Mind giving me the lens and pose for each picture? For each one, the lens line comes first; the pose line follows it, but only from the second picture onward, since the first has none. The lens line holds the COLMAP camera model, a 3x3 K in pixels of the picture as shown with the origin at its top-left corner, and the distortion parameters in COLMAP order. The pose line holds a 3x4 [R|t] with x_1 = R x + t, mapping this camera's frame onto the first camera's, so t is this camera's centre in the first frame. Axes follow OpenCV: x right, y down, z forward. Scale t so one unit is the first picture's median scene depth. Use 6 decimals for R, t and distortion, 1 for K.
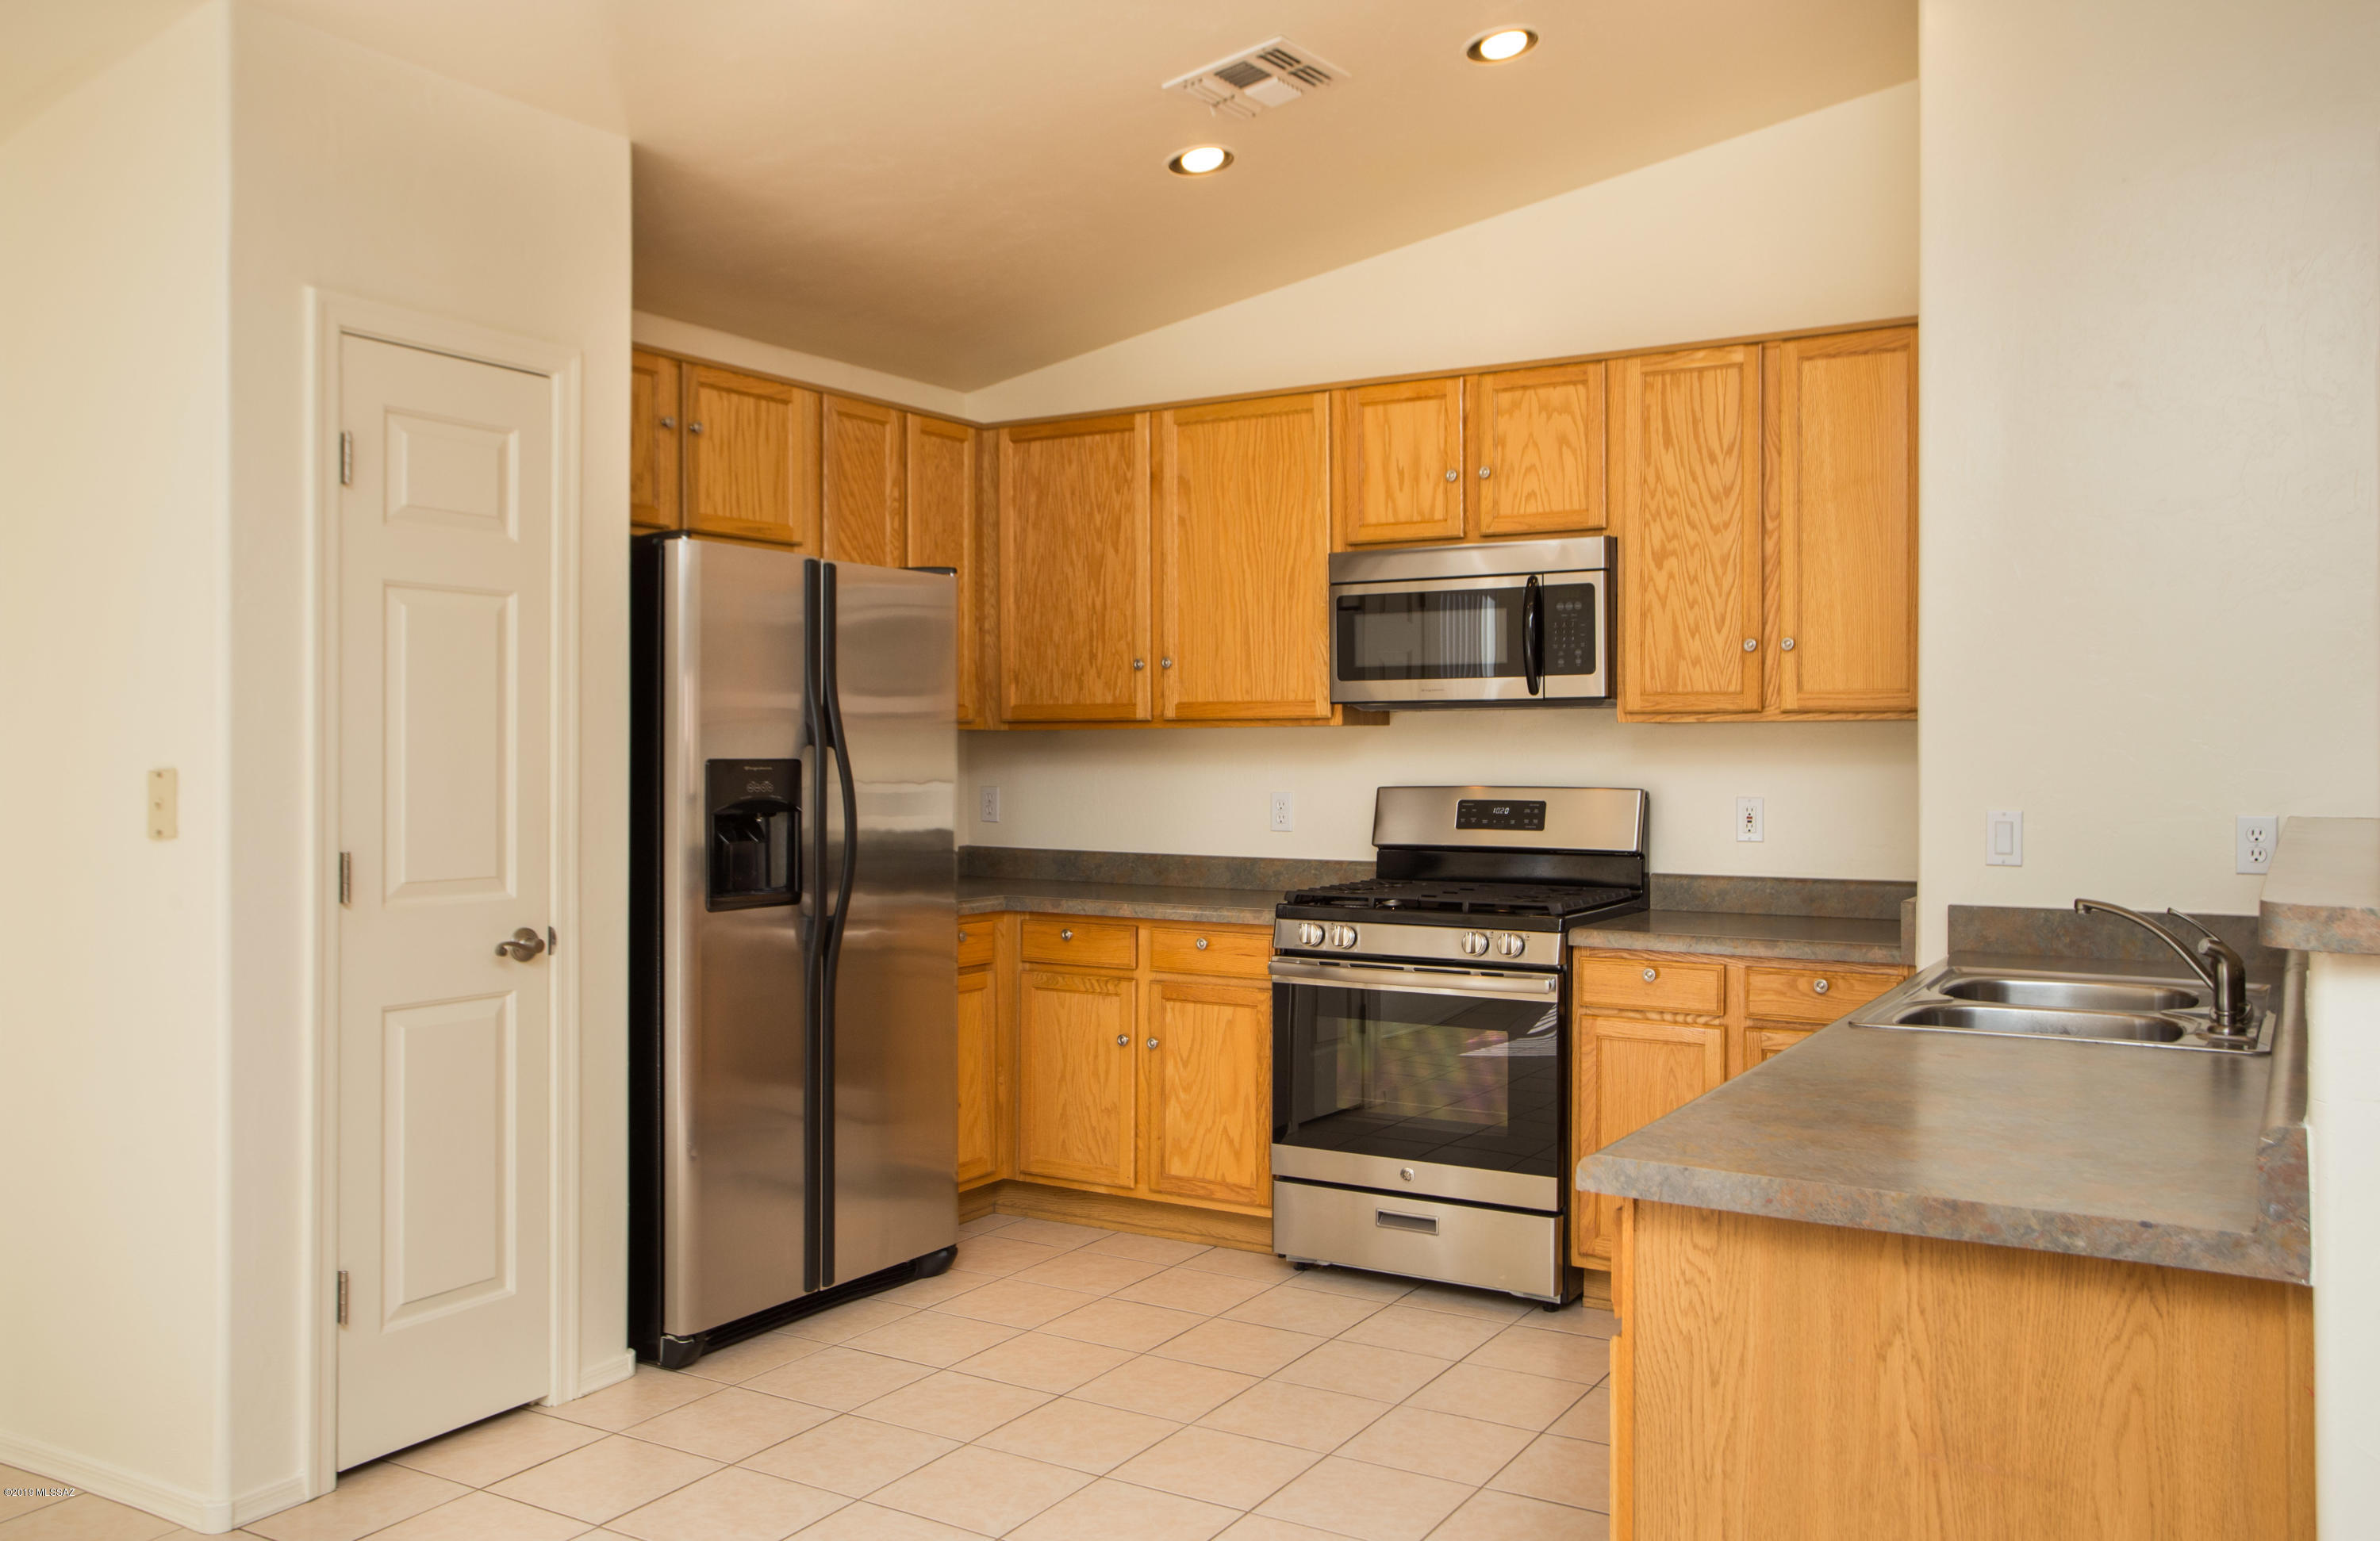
lens RADIAL K [[1834.8, 0, 1216.4], [0, 1834.8, 763.4], [0, 0, 1]] dist [-0.050570, 0.068473]
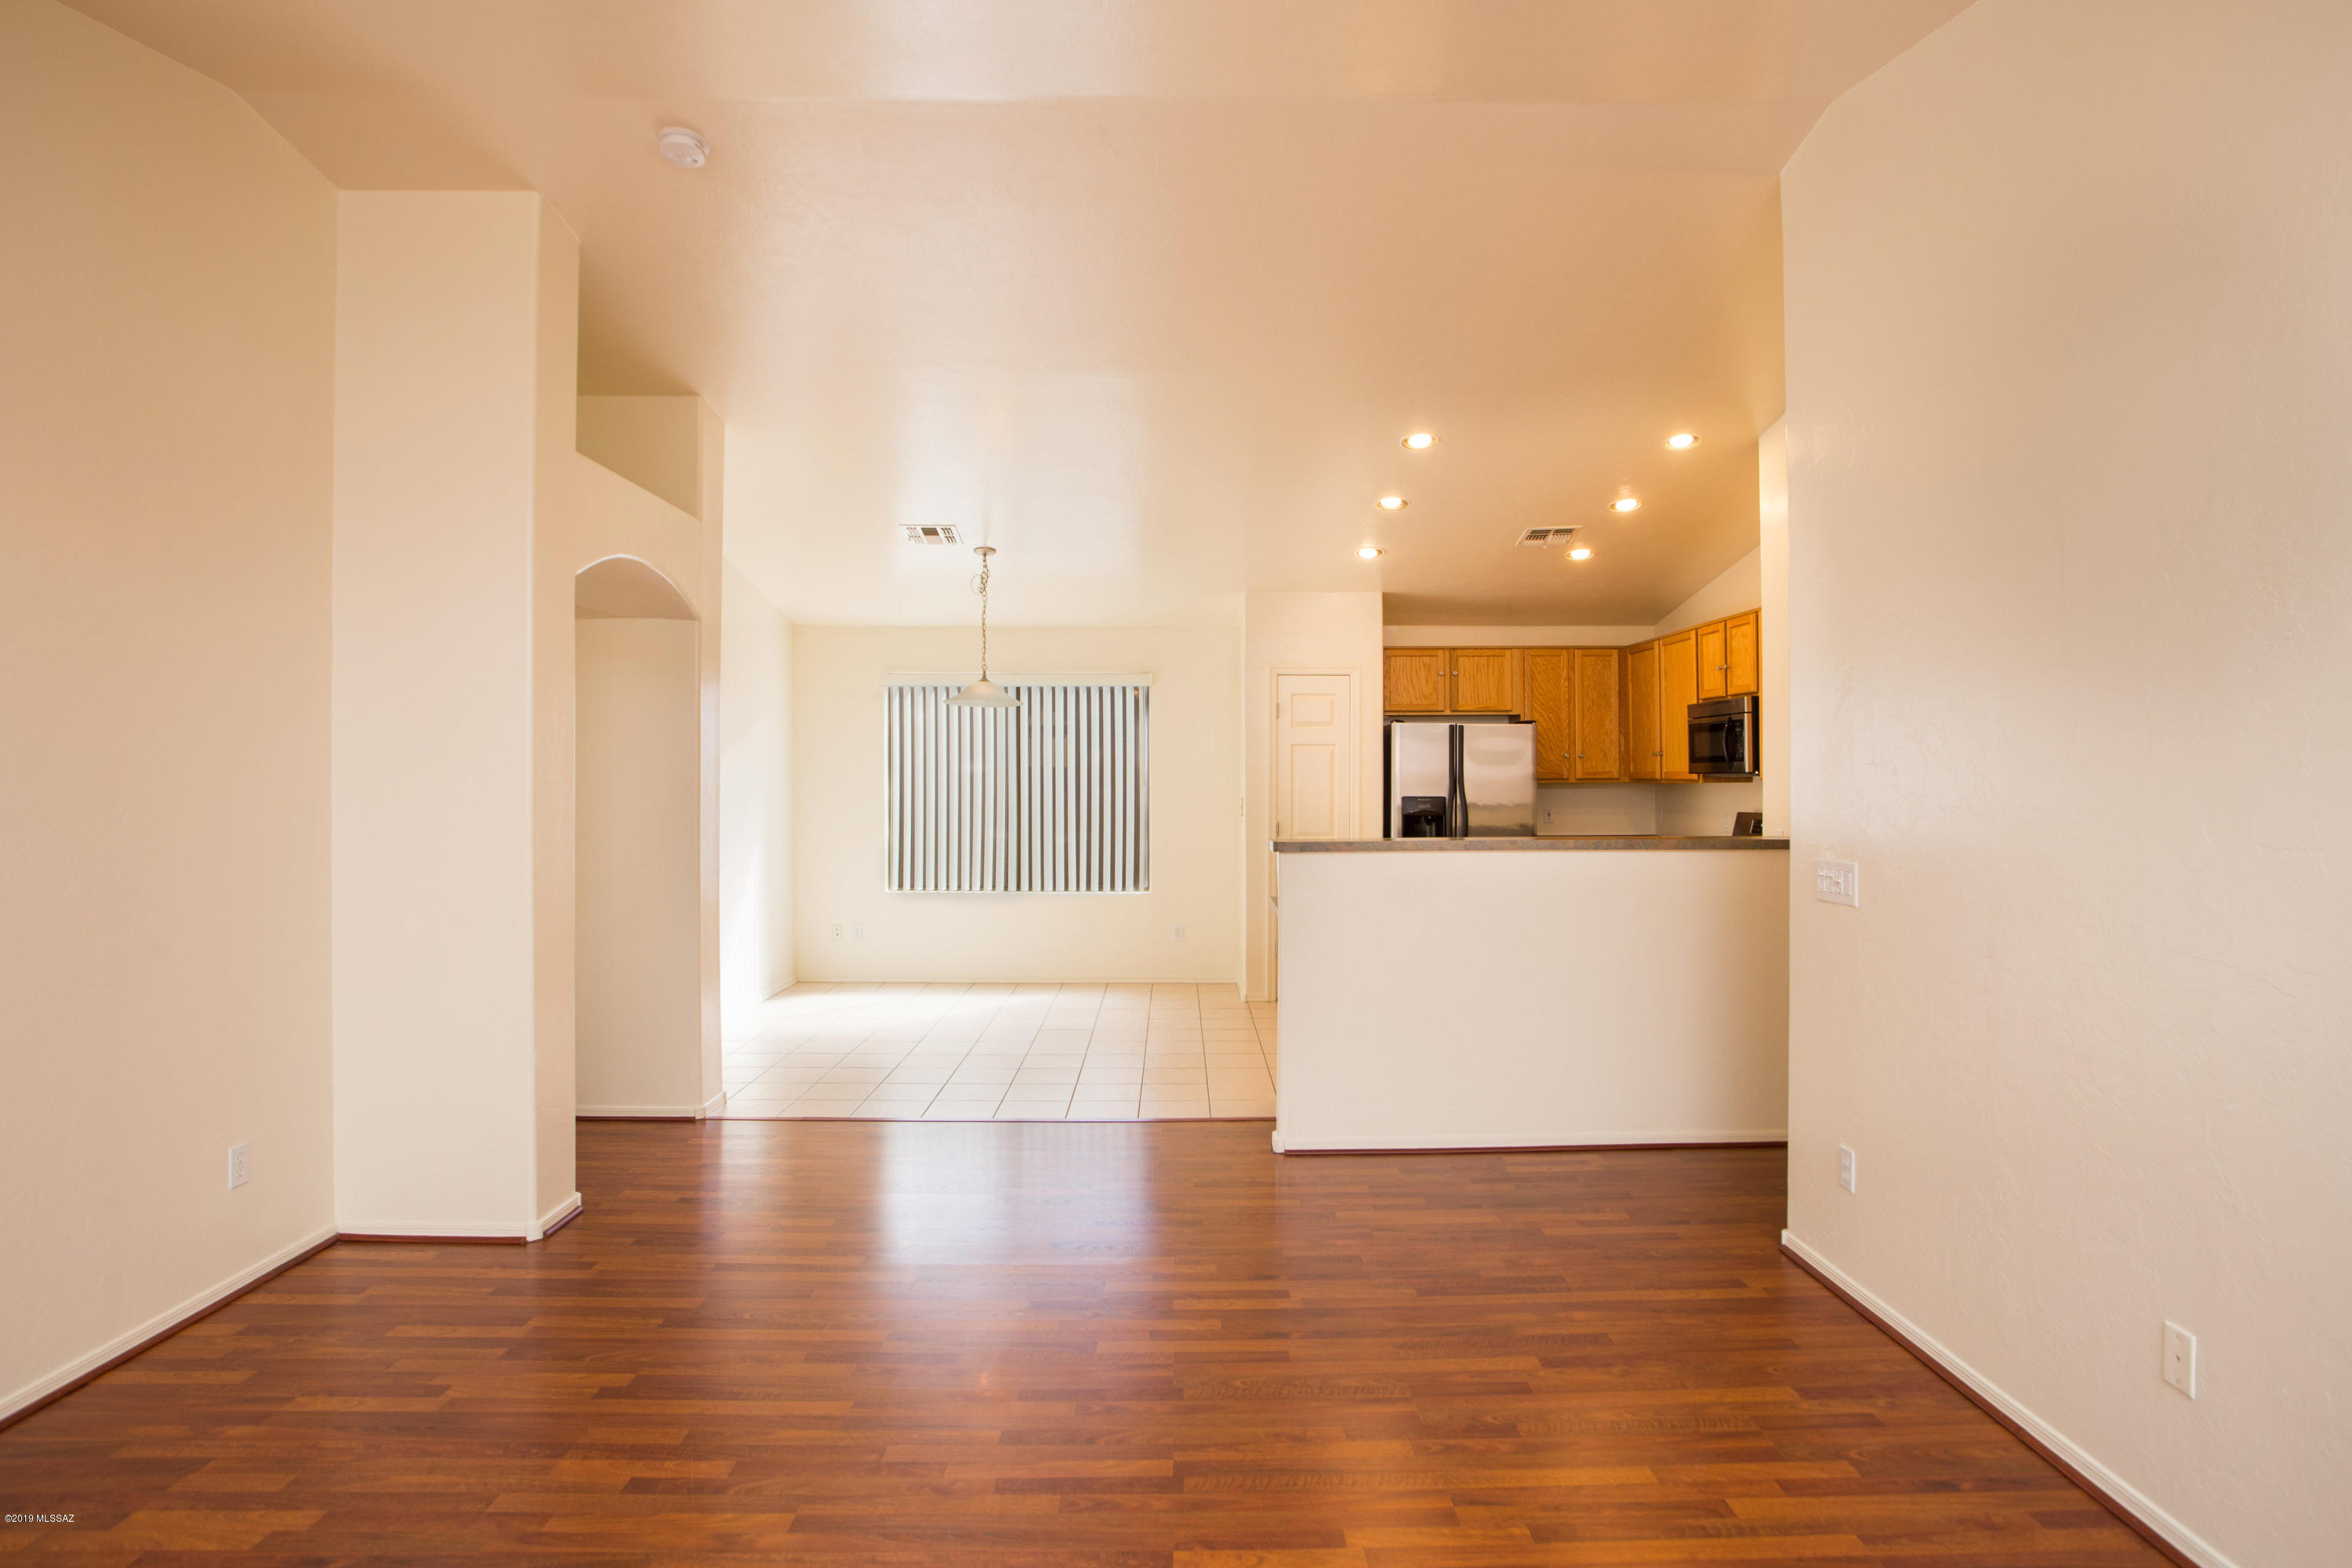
lens RADIAL K [[1246.2, 0, 1197.3], [0, 1246.2, 773.0], [0, 0, 1]] dist [-0.087084, 0.050650]
pose [[0.518946, -0.001016, -0.854807, 1.077747], [-0.003732, 0.999987, -0.003454, -0.027374], [0.854799, 0.004983, 0.518935, -0.280633]]
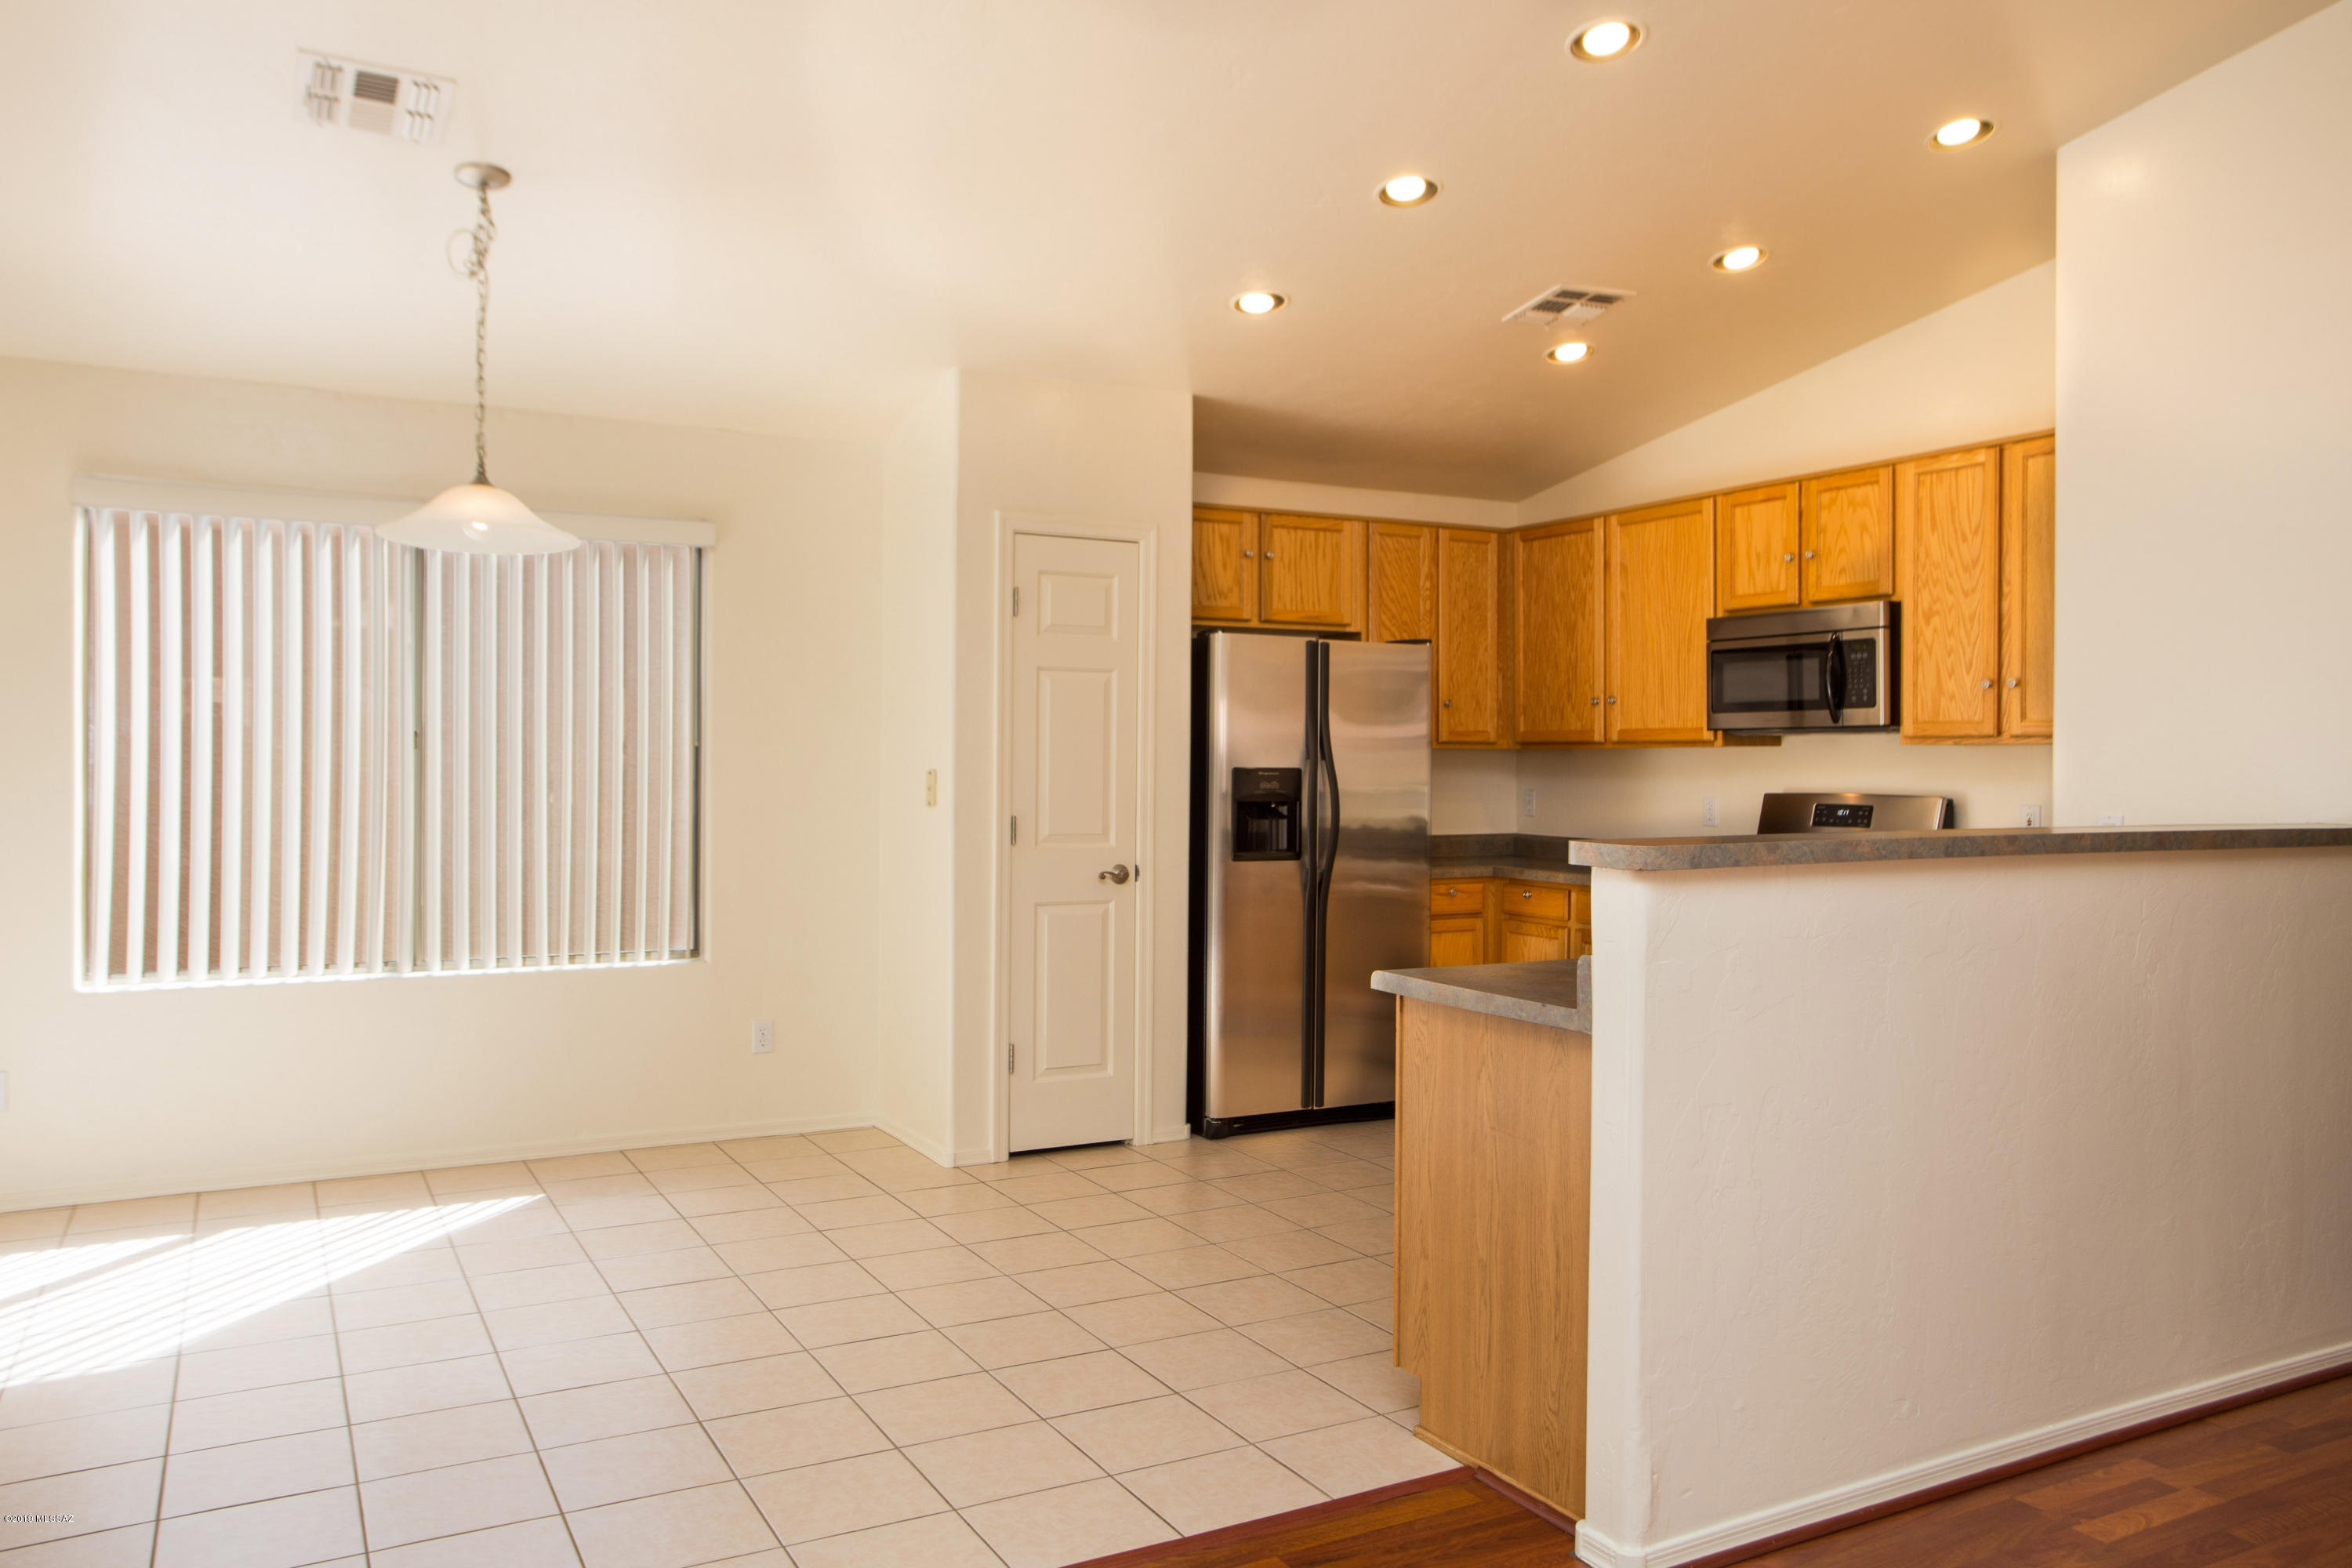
lens RADIAL K [[1674.8, 0, 1176.0], [0, 1674.8, 784.0], [0, 0, 1]] dist [-0.112353, 0.107278]
pose [[0.855590, 0.011670, -0.517523, 0.380186], [-0.009688, 0.999932, 0.006532, 0.002736], [0.517564, -0.000575, 0.855644, -0.255626]]
